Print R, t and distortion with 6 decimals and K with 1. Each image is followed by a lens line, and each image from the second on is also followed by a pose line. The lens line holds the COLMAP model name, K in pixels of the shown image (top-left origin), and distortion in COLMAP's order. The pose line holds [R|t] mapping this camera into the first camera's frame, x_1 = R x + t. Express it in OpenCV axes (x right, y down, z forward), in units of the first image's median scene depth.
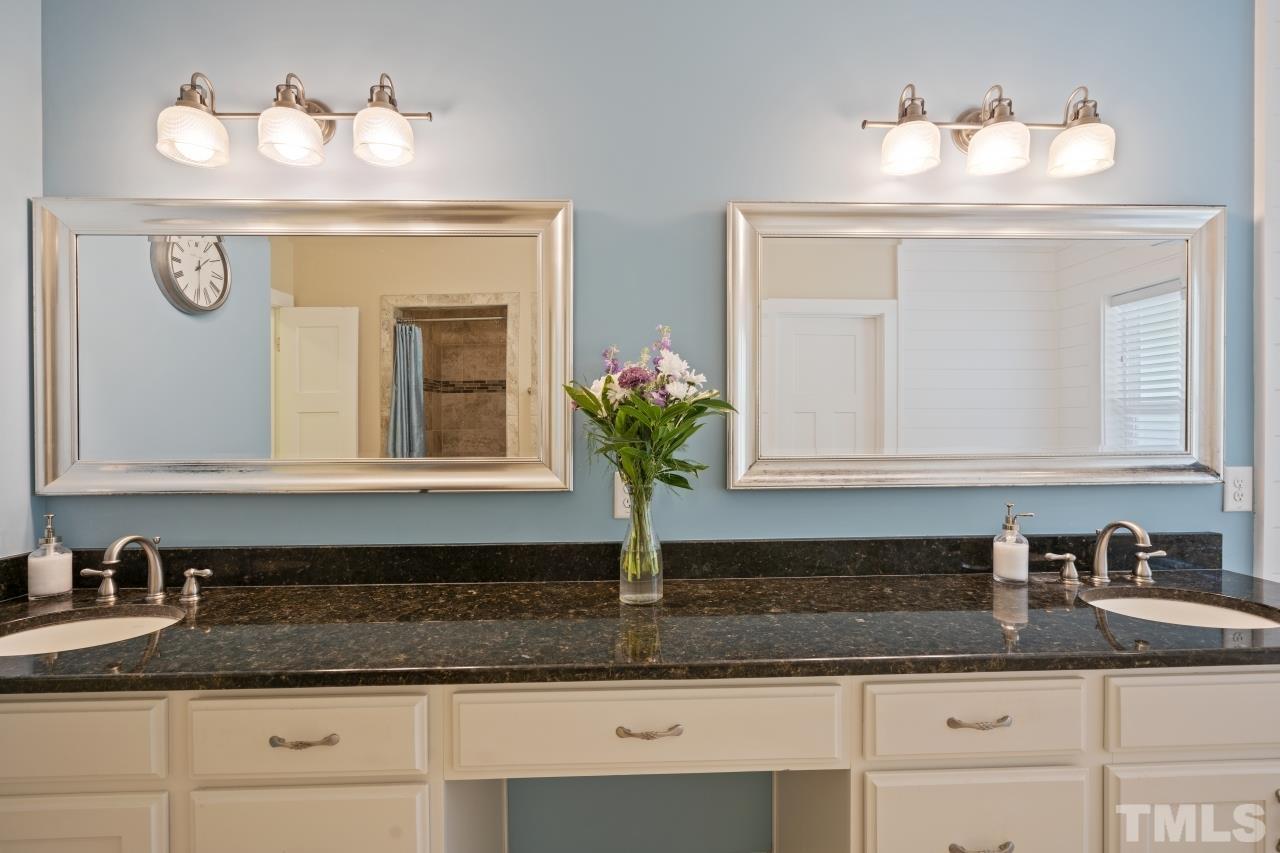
lens RADIAL K [[610.8, 0, 639.6], [0, 610.8, 399.6], [0, 0, 1]] dist [-0.003476, -0.000296]
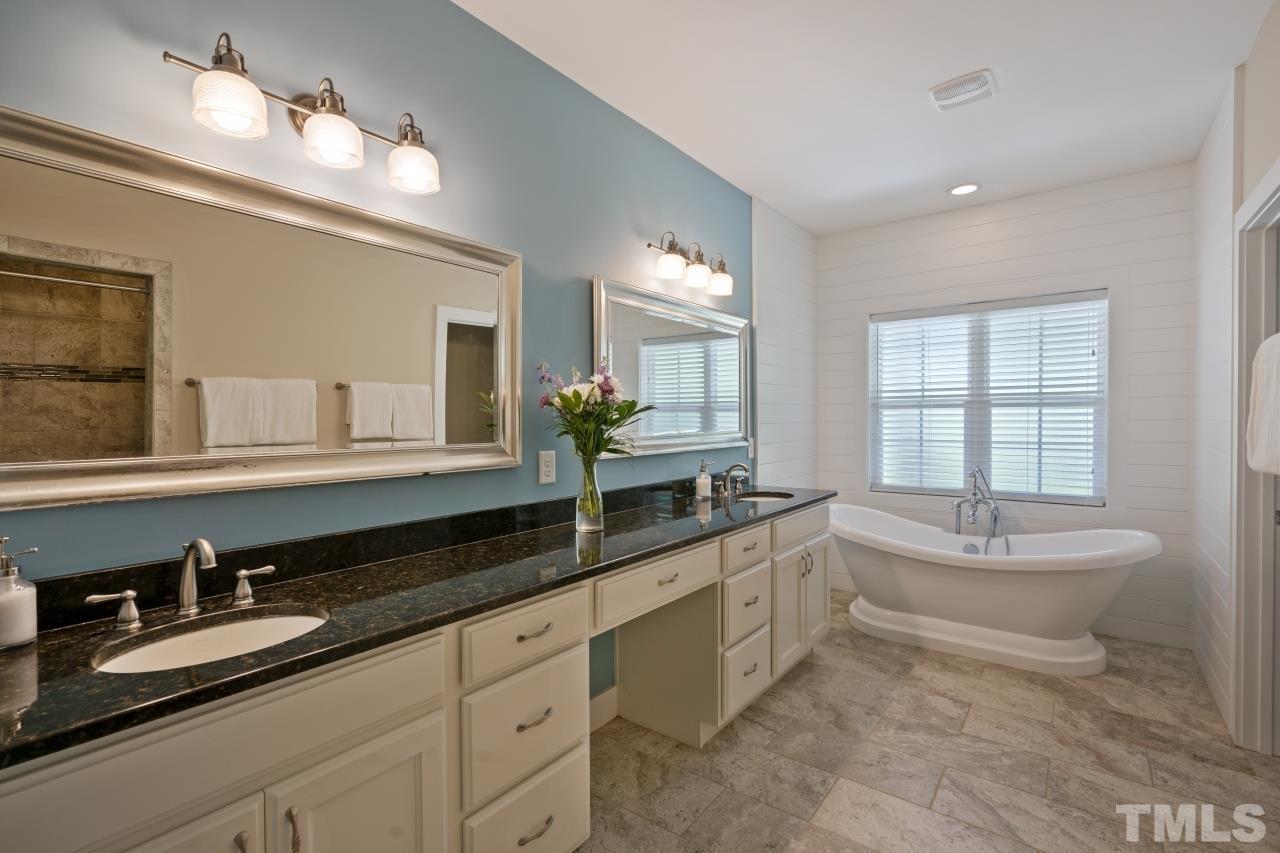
lens RADIAL K [[581.8, 0, 636.5], [0, 581.8, 420.6], [0, 0, 1]] dist [-0.002747, -0.000030]
pose [[0.641838, -0.001567, 0.766839, -1.005234], [-0.030262, 0.999167, 0.027371, -0.000734], [-0.766243, -0.040774, 0.641256, -0.047027]]
